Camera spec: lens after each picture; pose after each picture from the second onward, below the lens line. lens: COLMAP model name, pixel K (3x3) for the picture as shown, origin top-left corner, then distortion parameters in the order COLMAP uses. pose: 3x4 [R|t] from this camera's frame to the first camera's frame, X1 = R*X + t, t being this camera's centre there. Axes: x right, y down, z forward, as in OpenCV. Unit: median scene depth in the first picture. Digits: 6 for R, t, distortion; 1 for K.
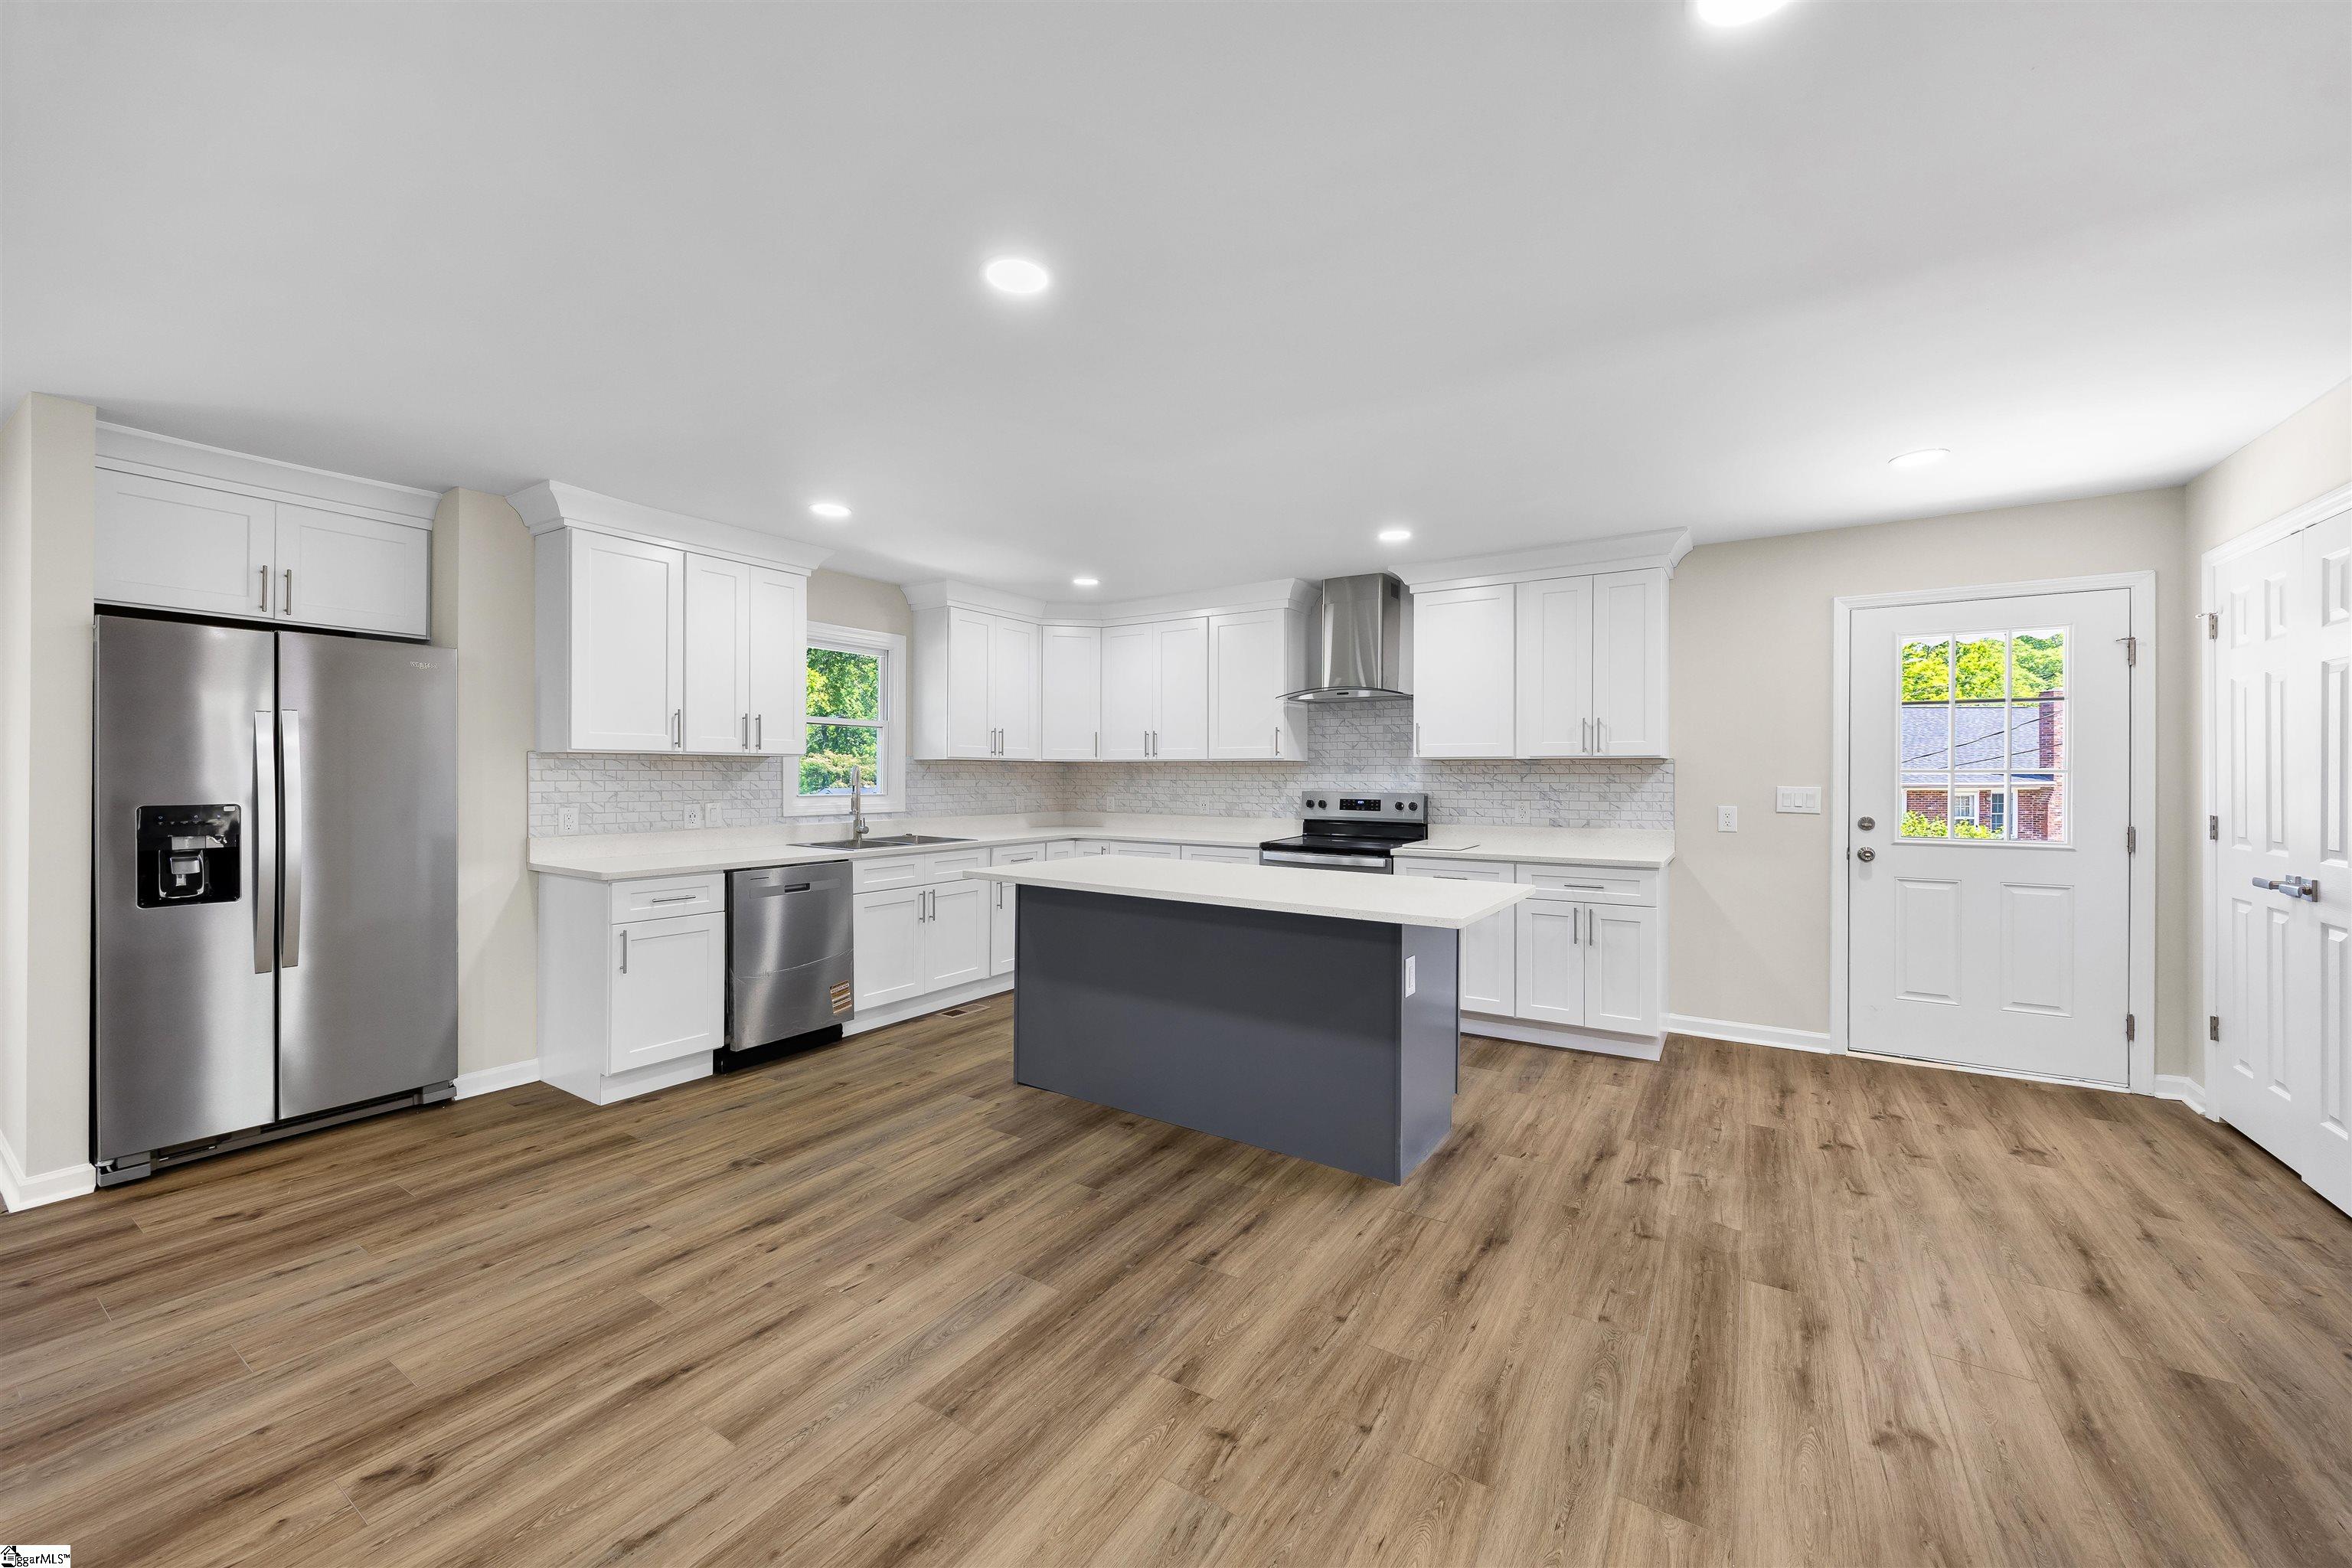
lens RADIAL K [[901.1, 0, 1207.9], [0, 901.1, 781.6], [0, 0, 1]] dist [-0.000125, -0.003143]
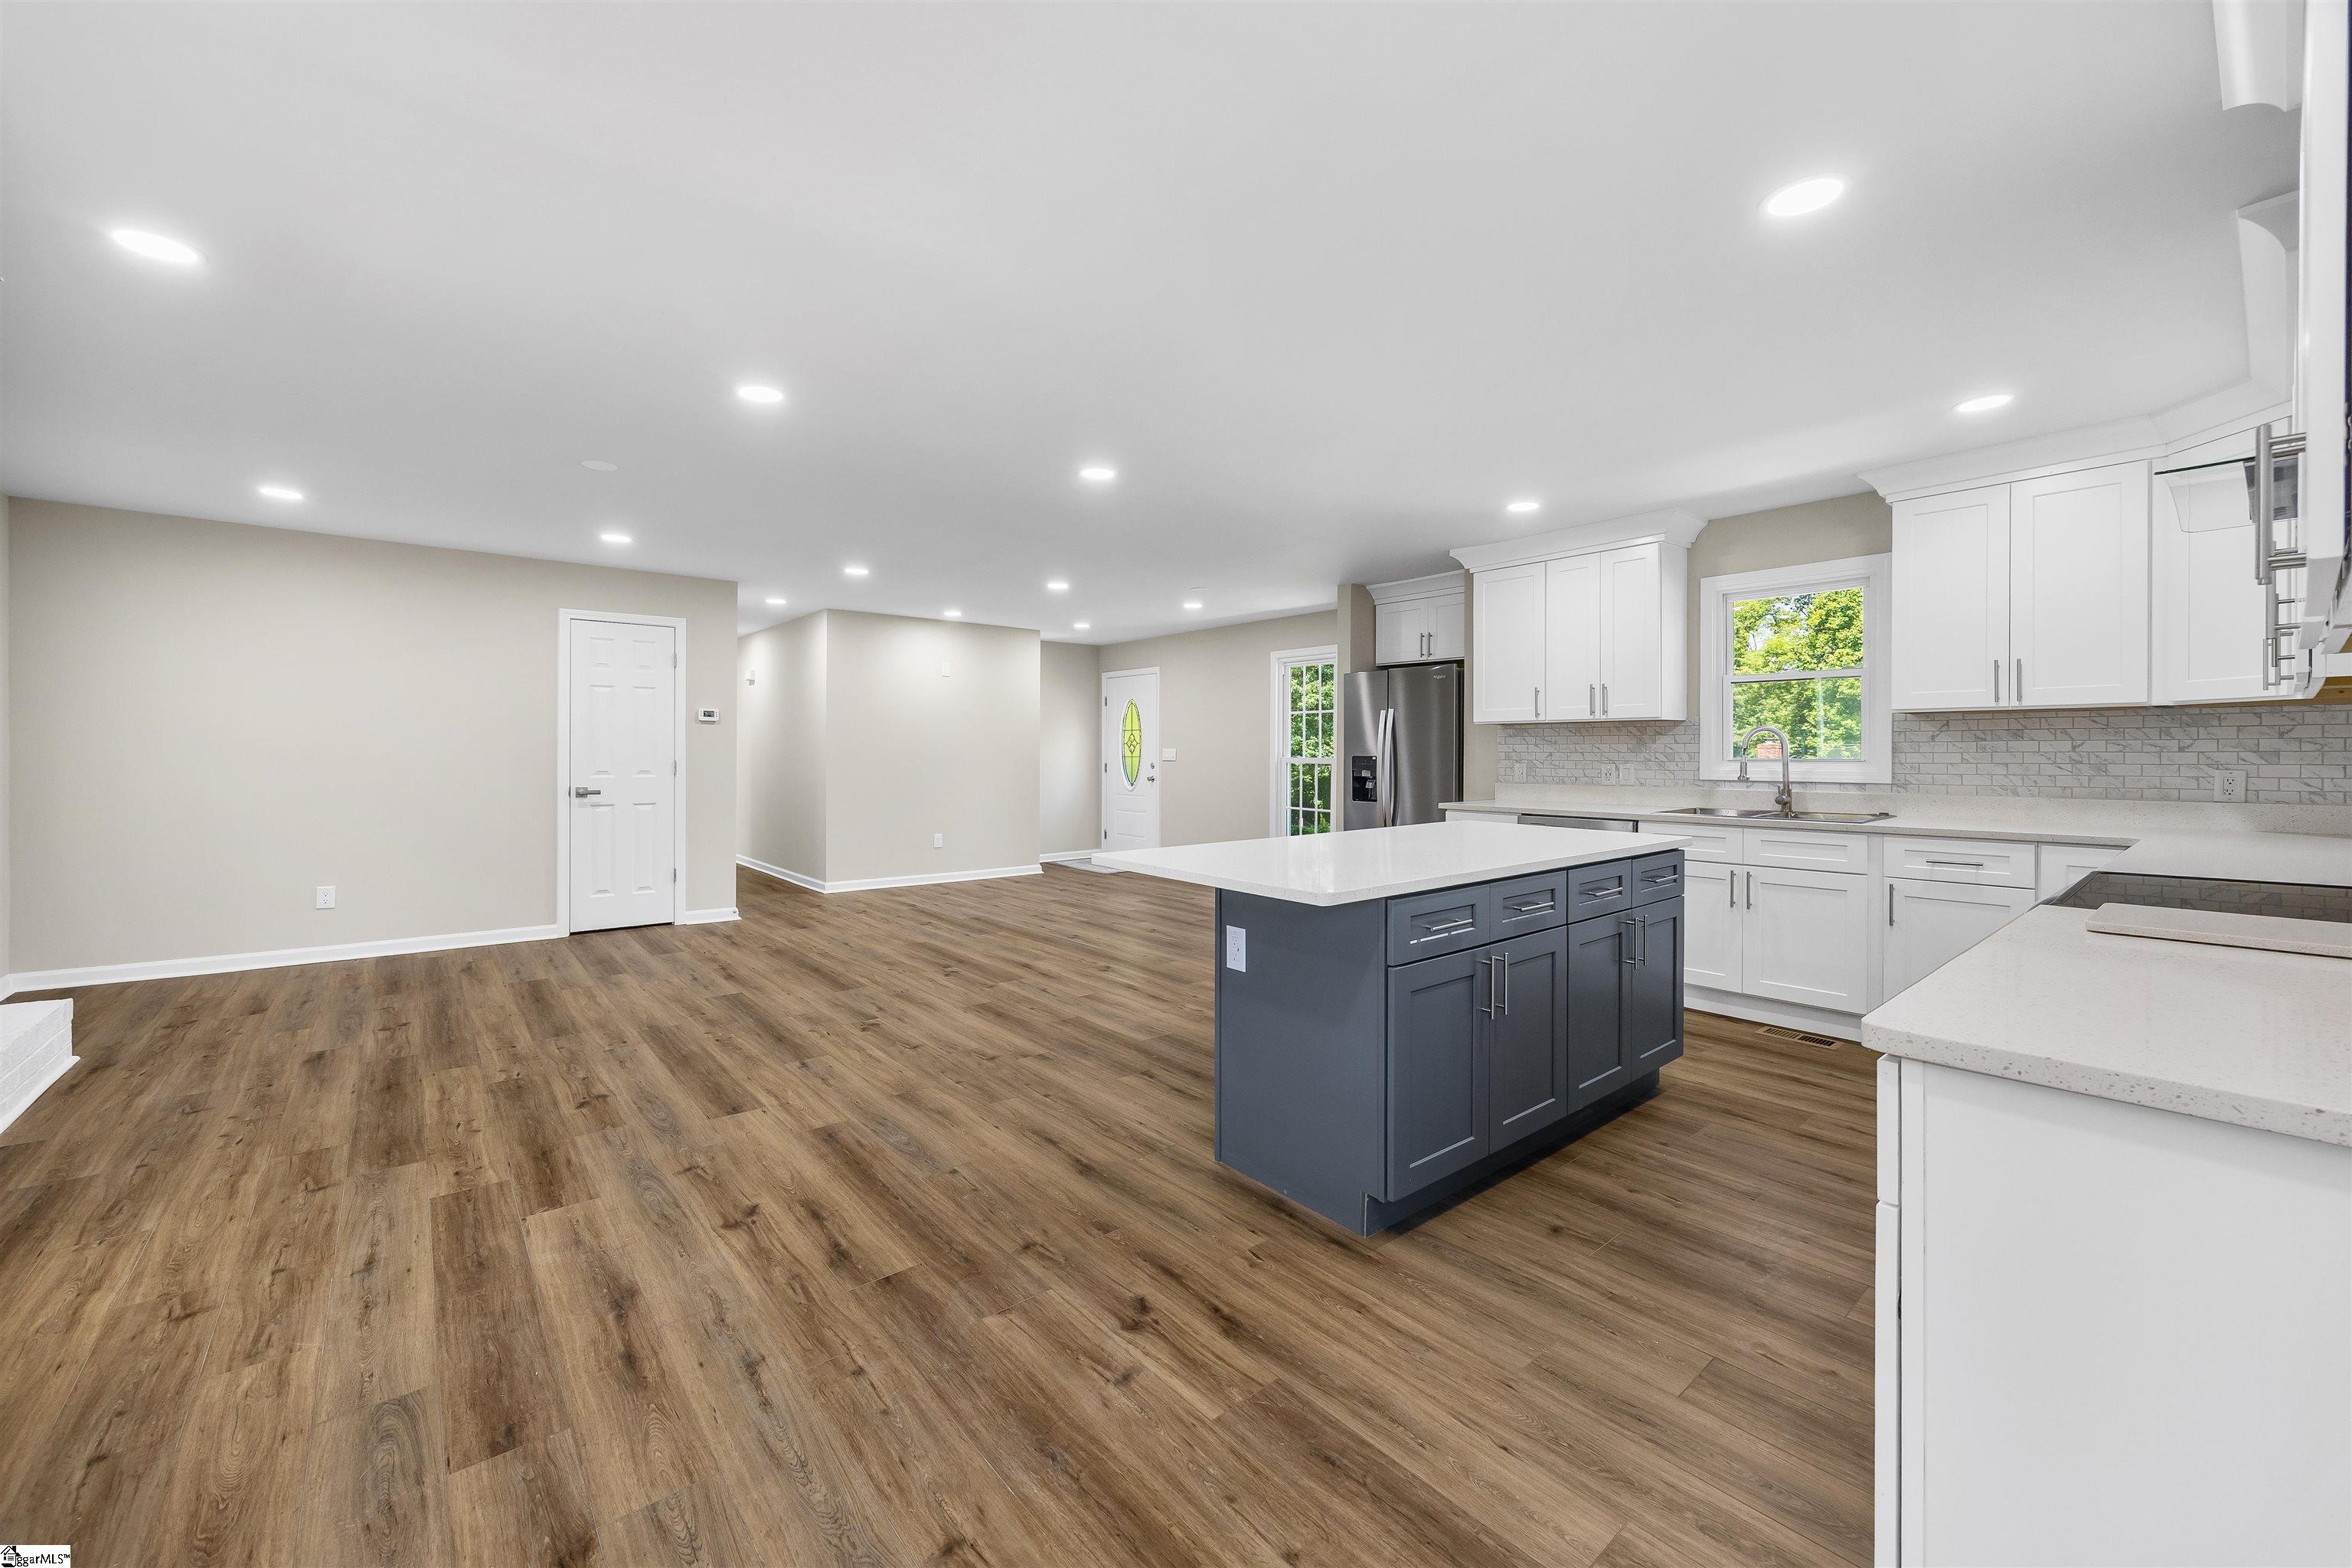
lens RADIAL K [[901.1, 0, 1125.0], [0, 901.1, 770.6], [0, 0, 1]] dist [-0.000125, -0.003143]
pose [[-0.350533, 0.017687, -0.936383, 1.130176], [-0.005125, 0.999770, 0.020803, 0.018551], [0.936536, 0.012091, -0.350362, 1.239451]]
